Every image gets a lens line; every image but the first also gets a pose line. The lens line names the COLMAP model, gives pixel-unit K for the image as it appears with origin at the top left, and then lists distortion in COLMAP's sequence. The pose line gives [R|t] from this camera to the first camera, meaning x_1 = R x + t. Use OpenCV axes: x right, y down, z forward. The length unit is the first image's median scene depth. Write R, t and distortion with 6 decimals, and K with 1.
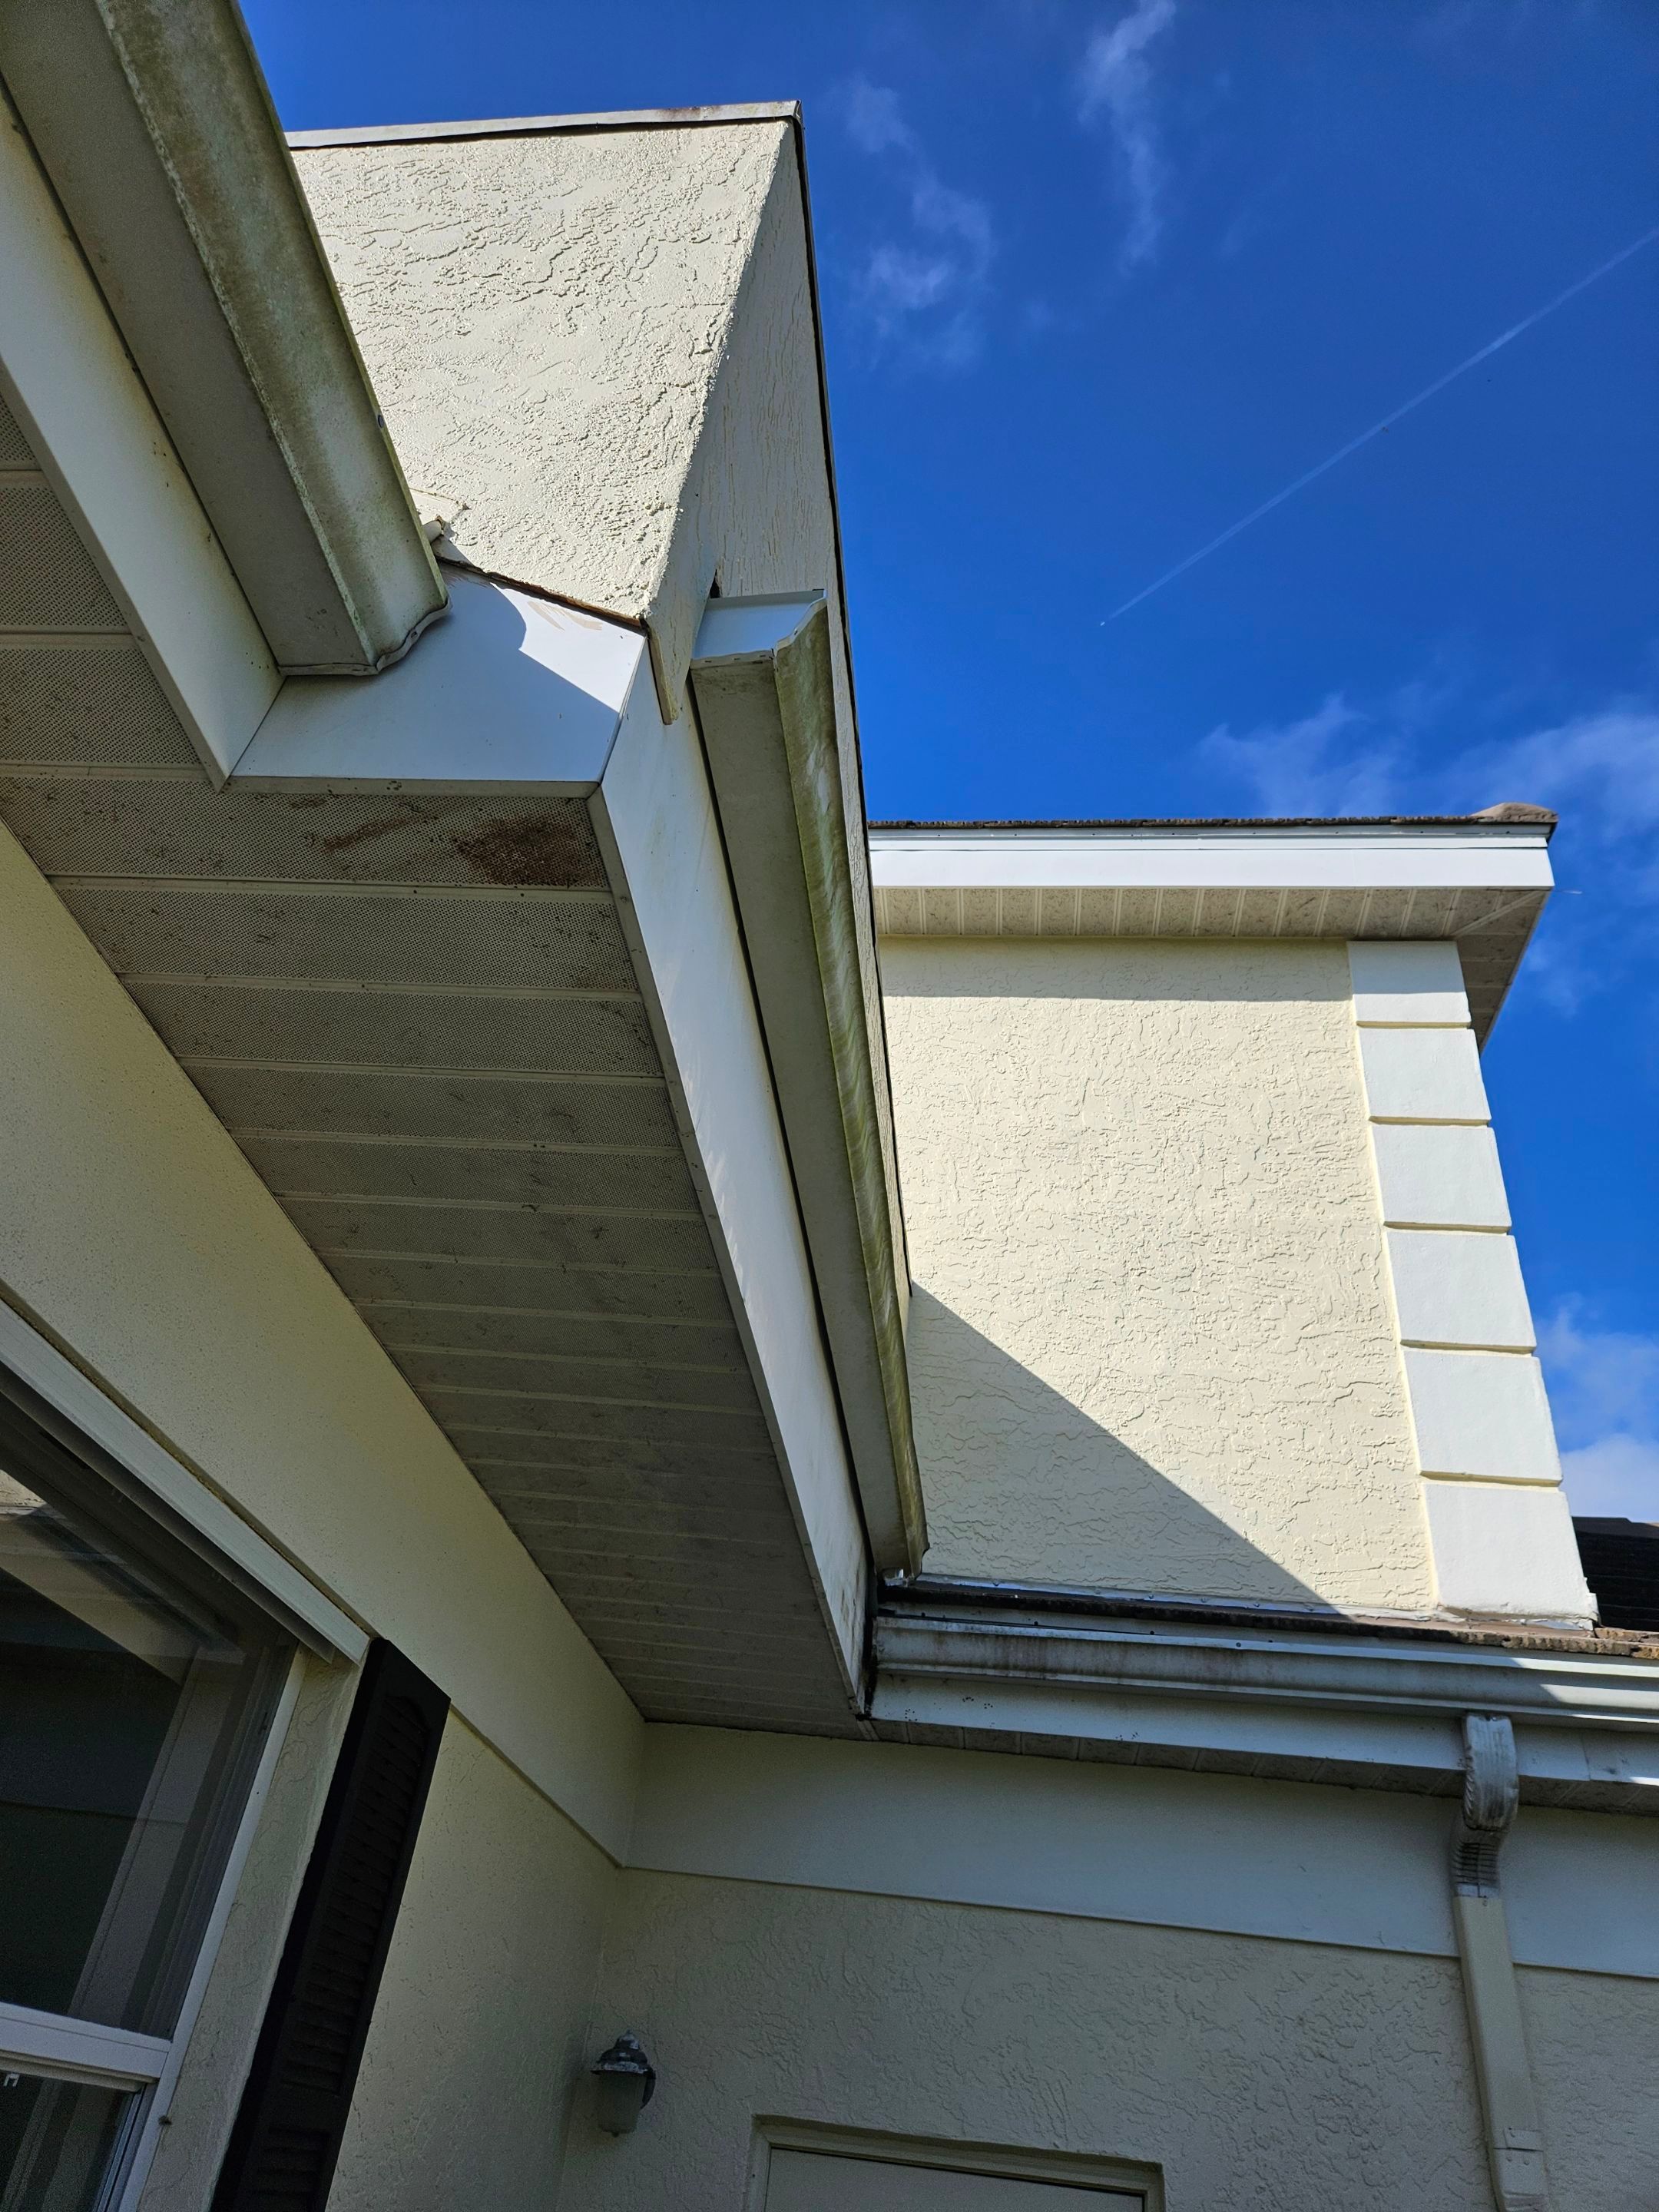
lens RADIAL K [[1540.9, 0, 826.9], [0, 1540.9, 1102.9], [0, 0, 1]] dist [0.075533, -0.064117]
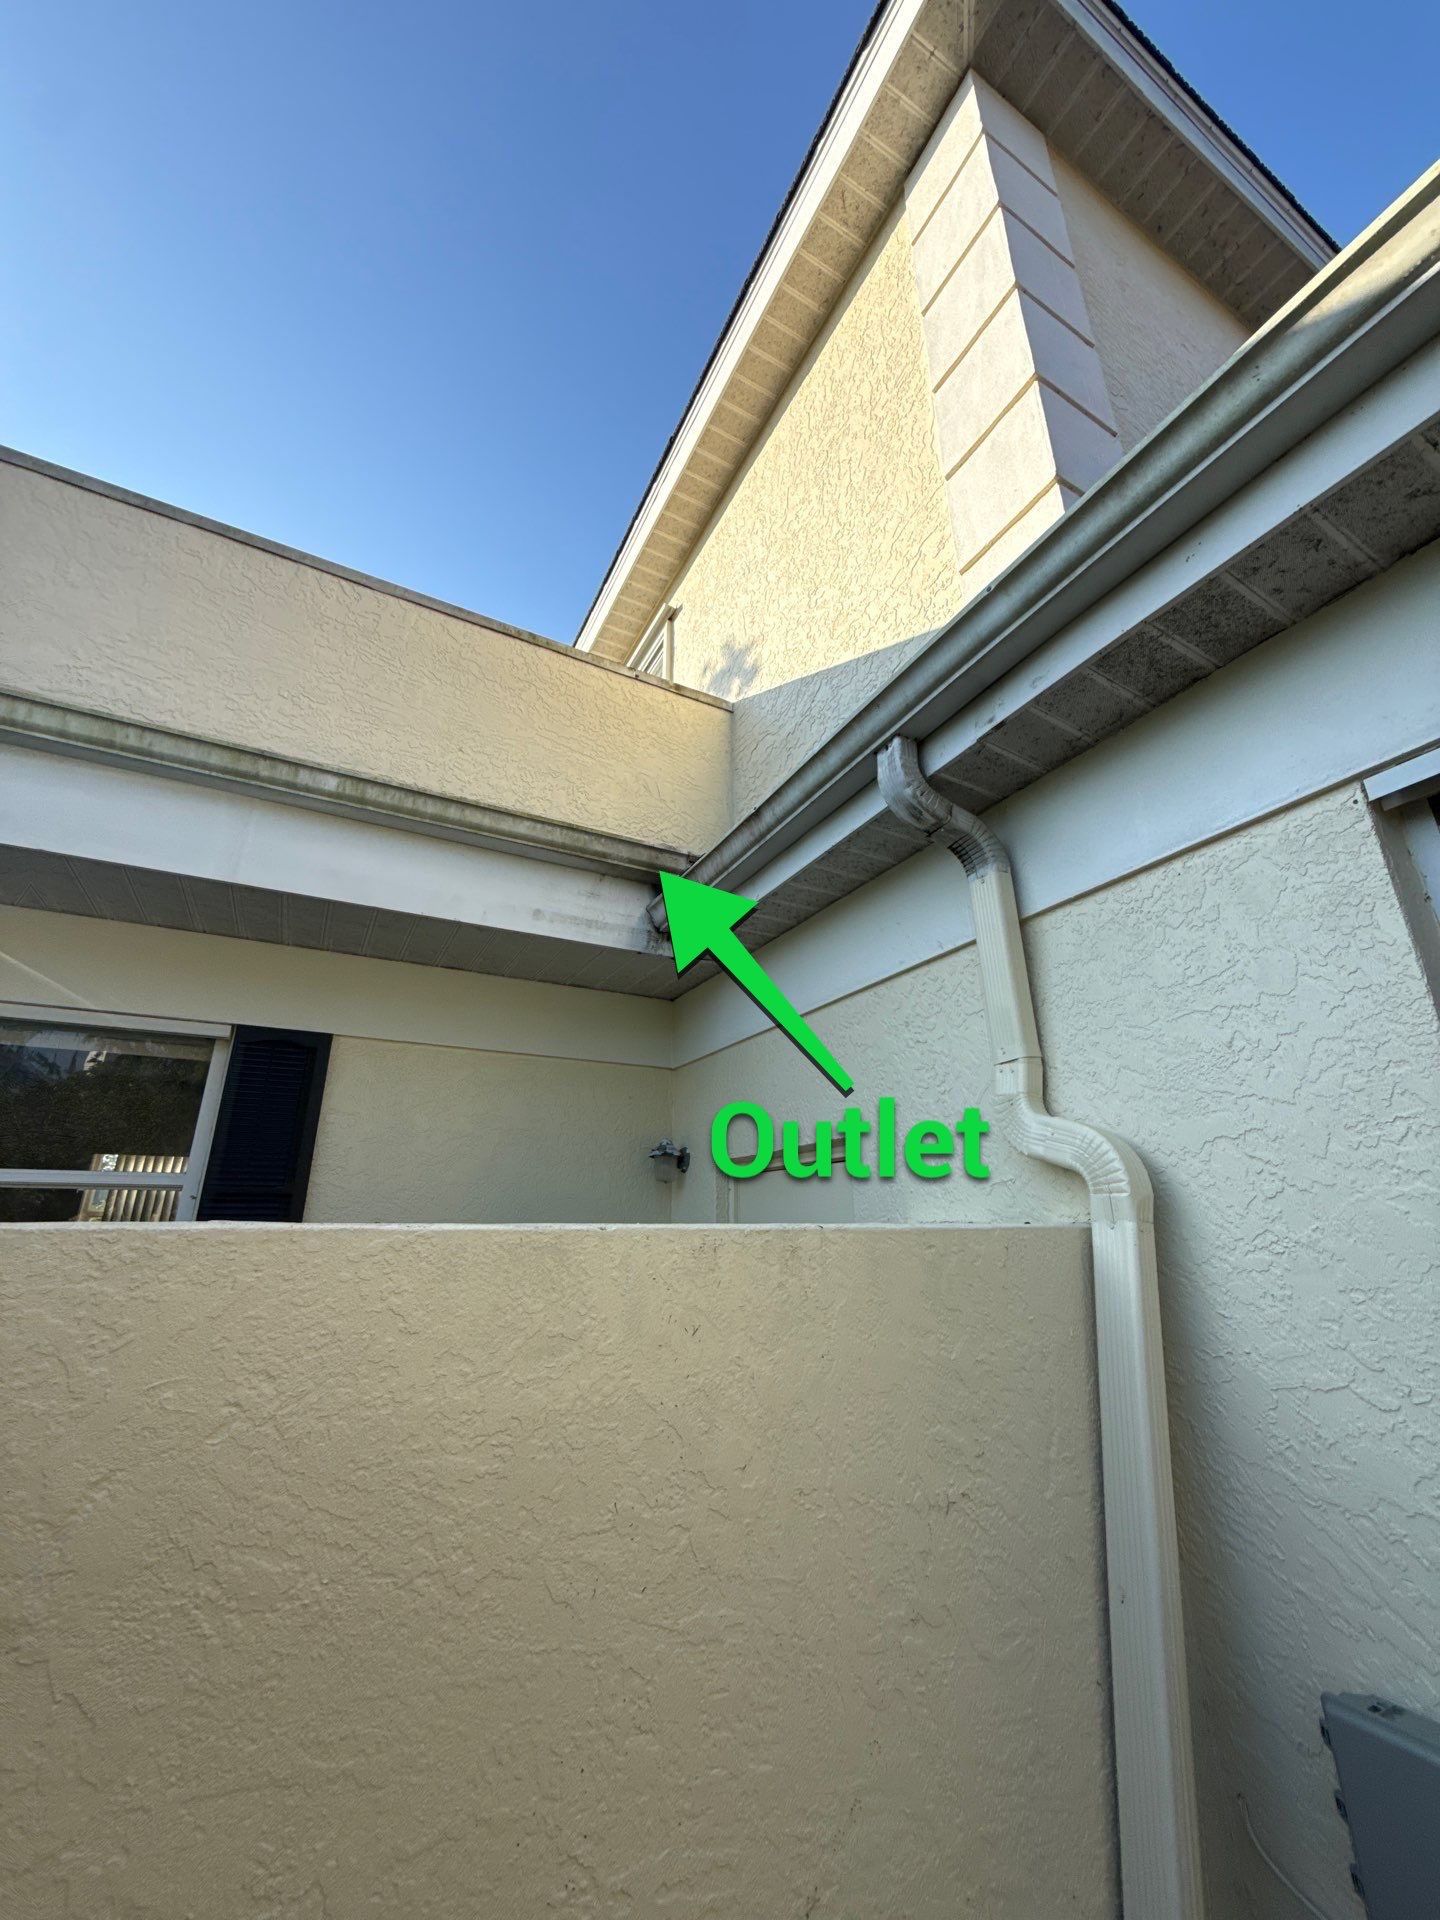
lens RADIAL K [[753.7, 0, 675.2], [0, 753.7, 972.6], [0, 0, 1]] dist [0.000240, -0.000011]
pose [[0.531441, -0.368848, -0.762575, 0.700965], [0.536300, 0.843336, -0.034162, 0.468694], [0.655707, -0.390814, 0.645997, 0.485704]]
